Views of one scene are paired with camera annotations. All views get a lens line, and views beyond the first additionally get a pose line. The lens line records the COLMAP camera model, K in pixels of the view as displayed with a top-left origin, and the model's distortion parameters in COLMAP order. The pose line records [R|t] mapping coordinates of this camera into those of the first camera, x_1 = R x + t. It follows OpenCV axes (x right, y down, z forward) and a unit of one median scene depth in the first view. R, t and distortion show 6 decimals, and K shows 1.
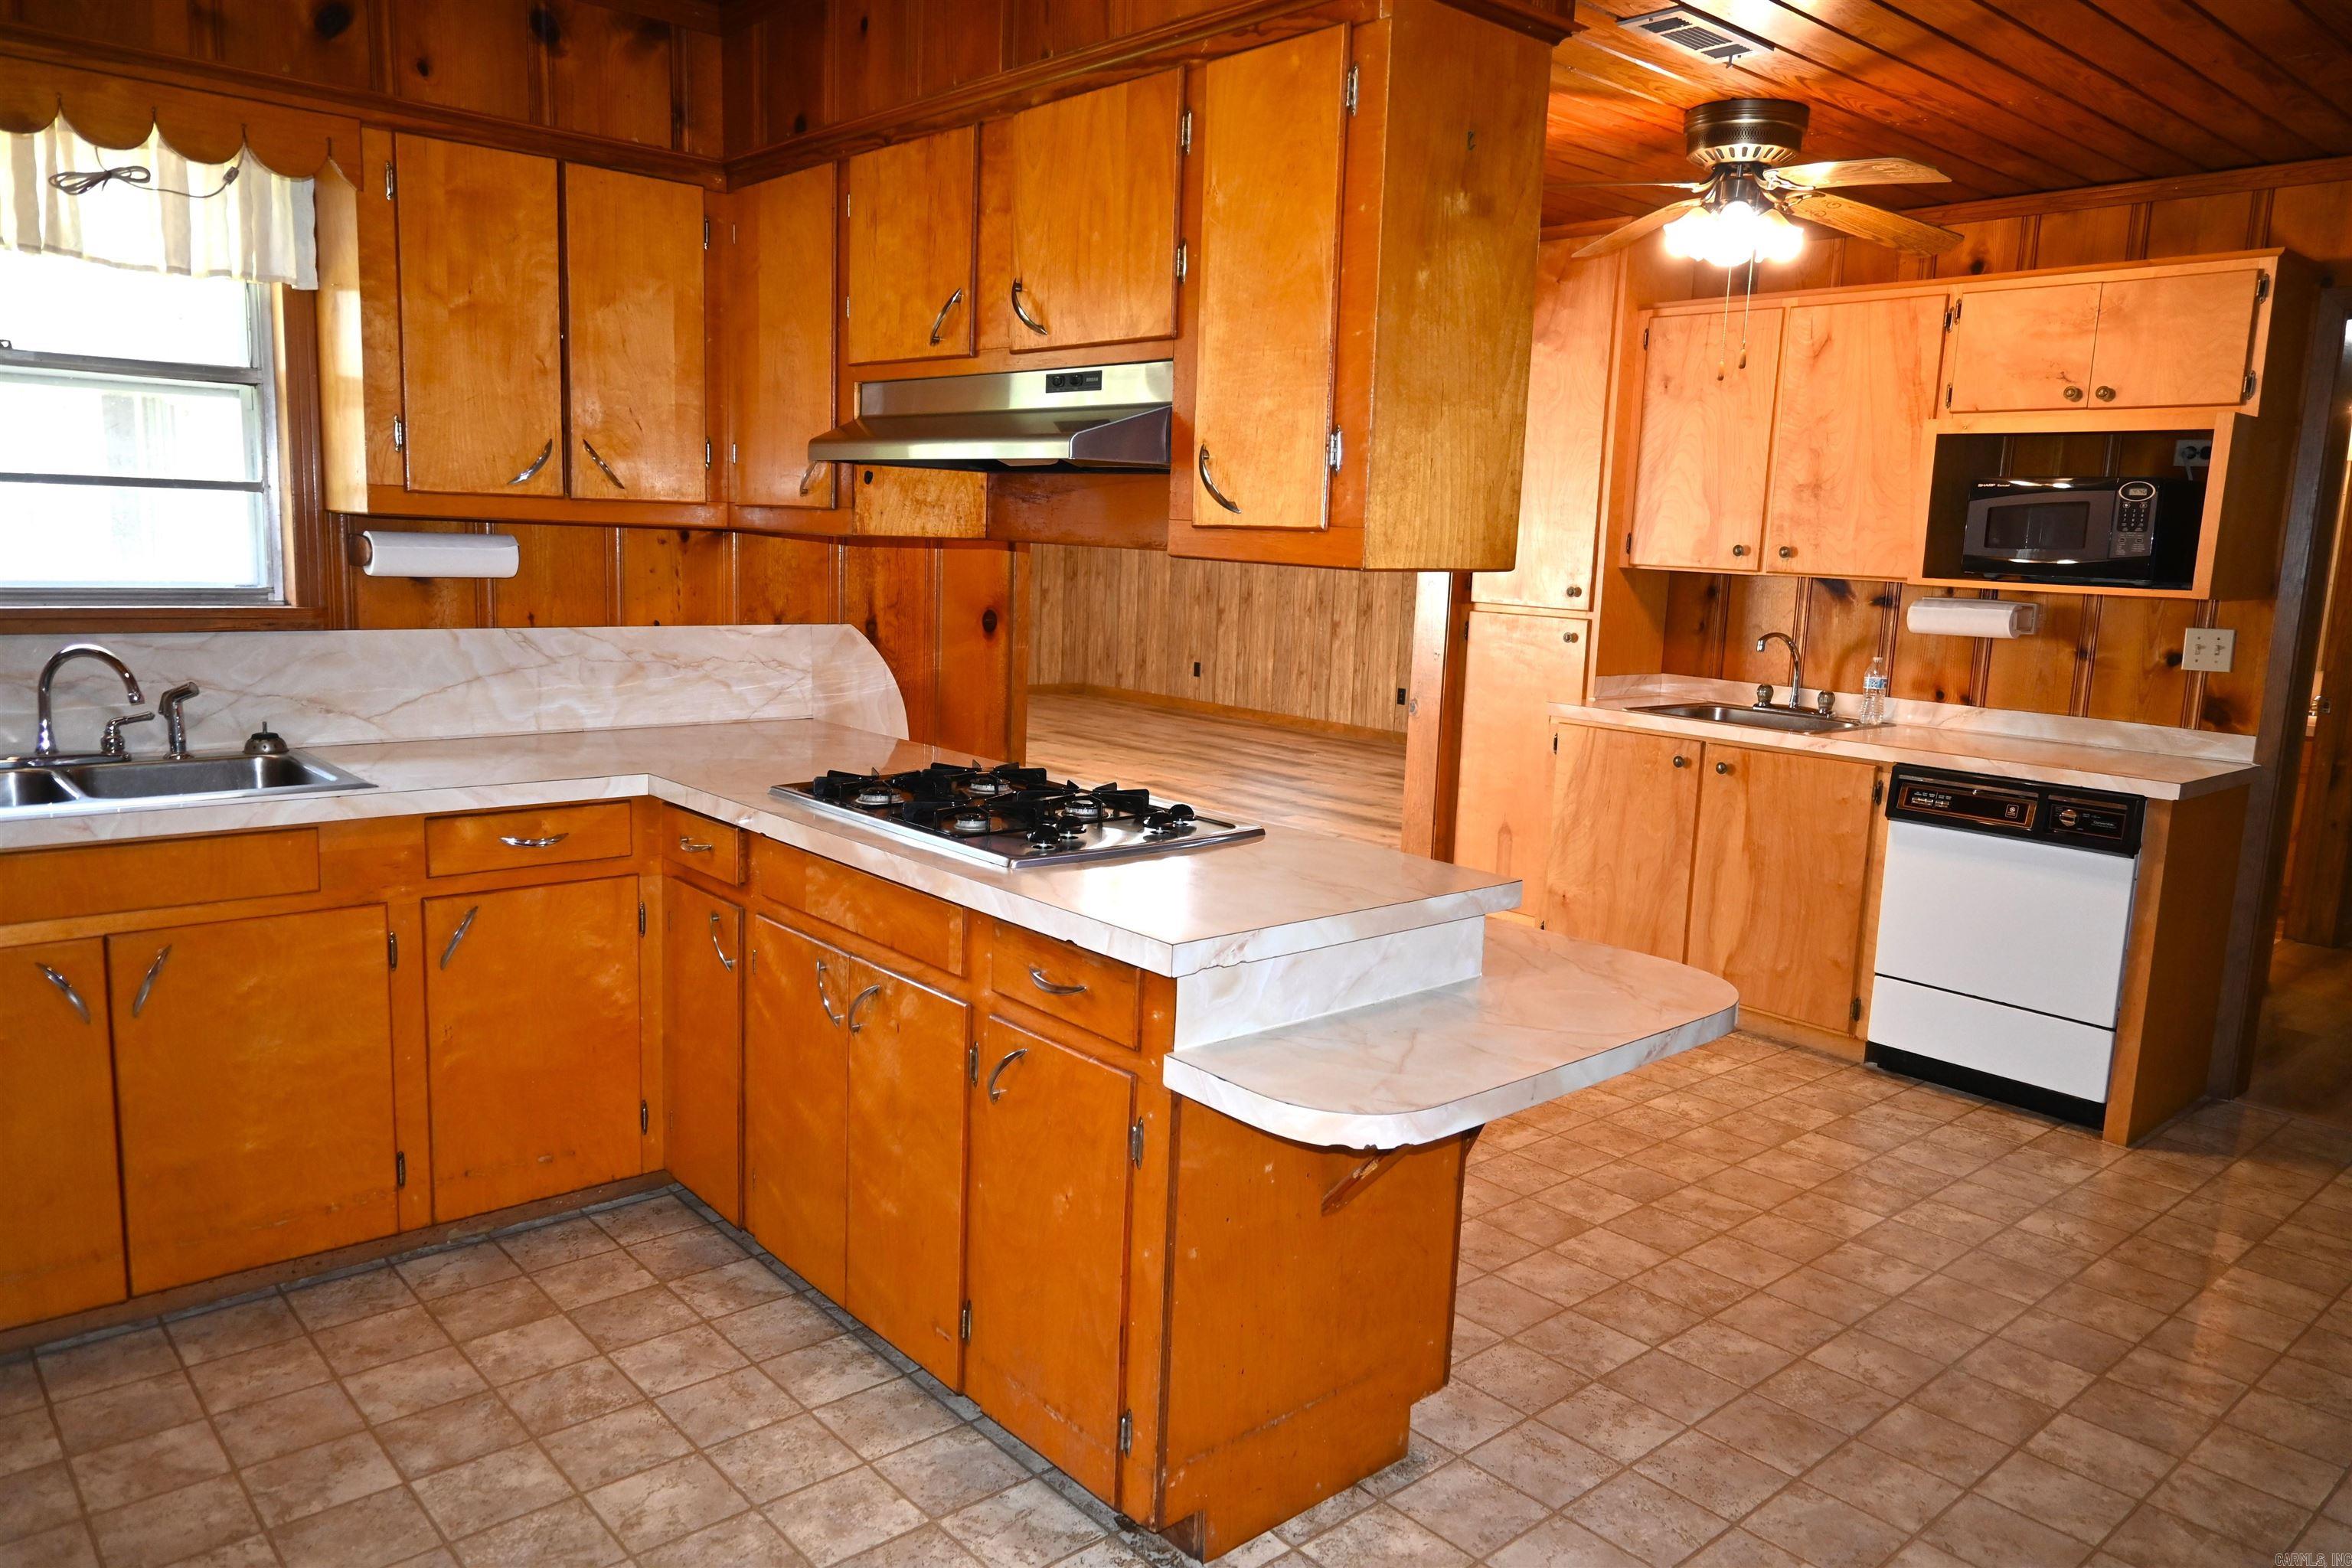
lens RADIAL K [[1603.0, 0, 1164.9], [0, 1603.0, 779.1], [0, 0, 1]] dist [-0.008322, 0.004494]
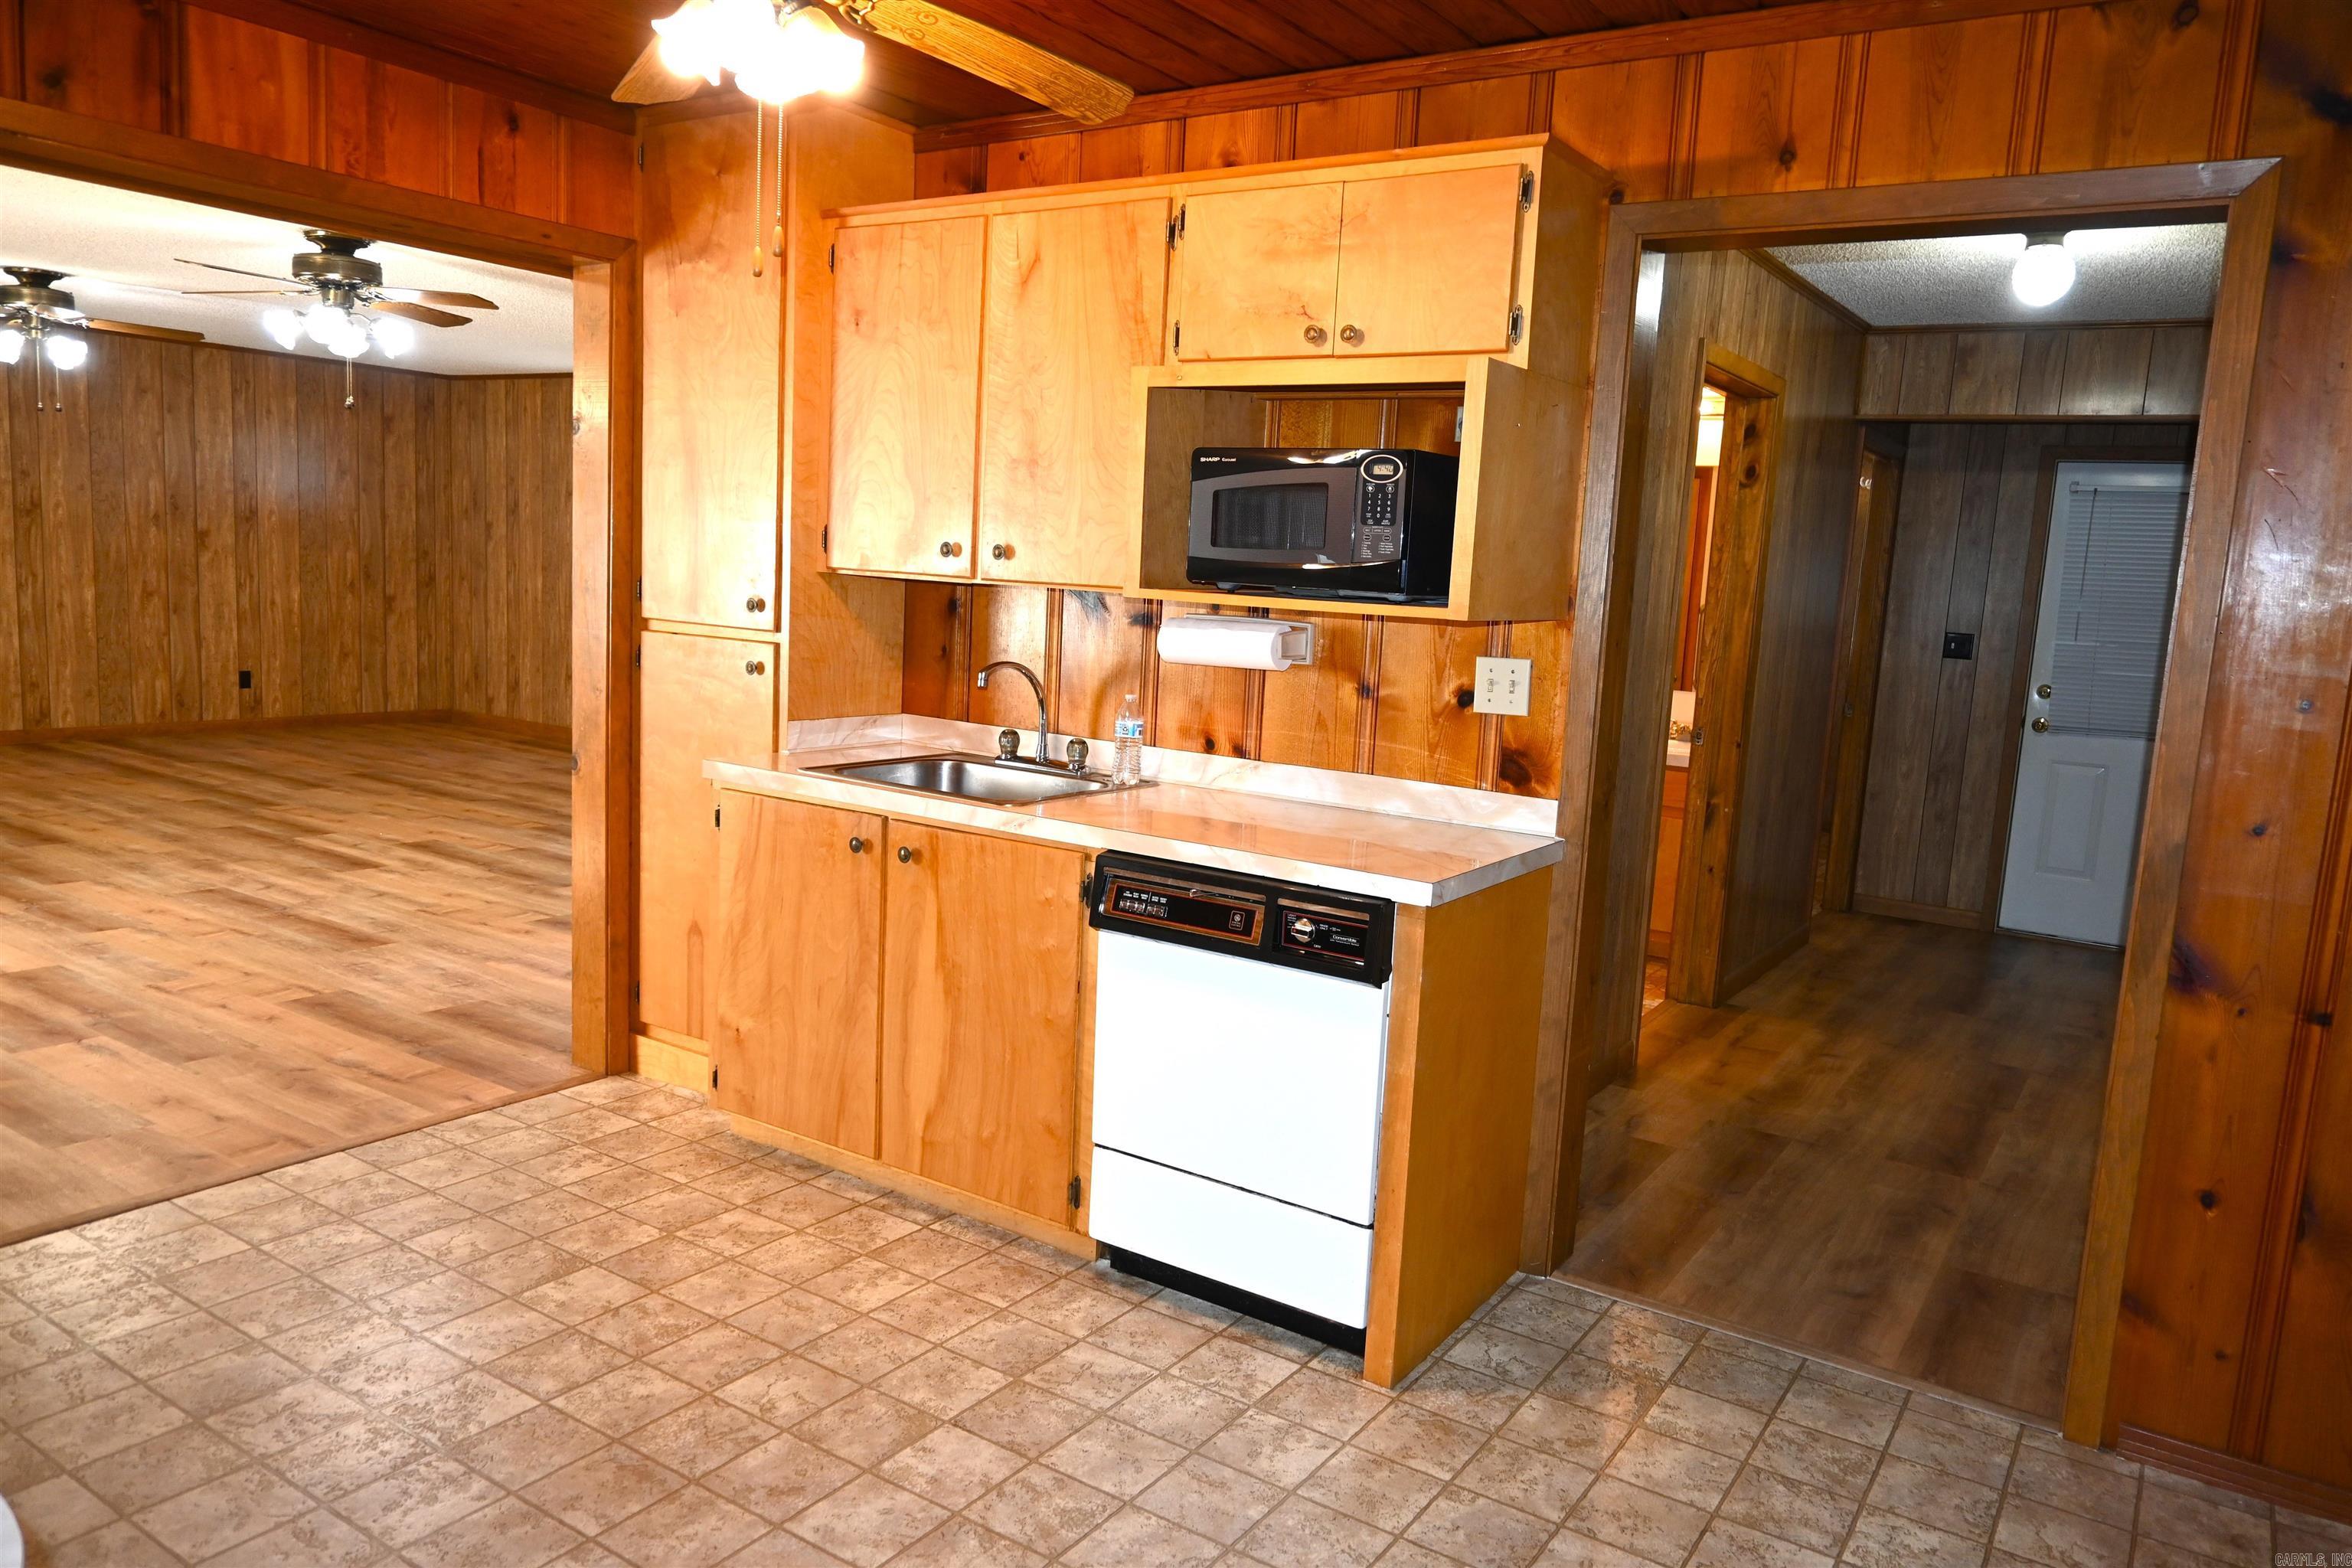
lens RADIAL K [[1603.0, 0, 1163.6], [0, 1603.0, 781.0], [0, 0, 1]] dist [-0.008322, 0.004494]
pose [[0.965740, -0.024118, 0.258387, 0.277517], [0.025275, 0.999680, -0.001155, -0.036068], [-0.258277, 0.007646, 0.966041, 0.285855]]
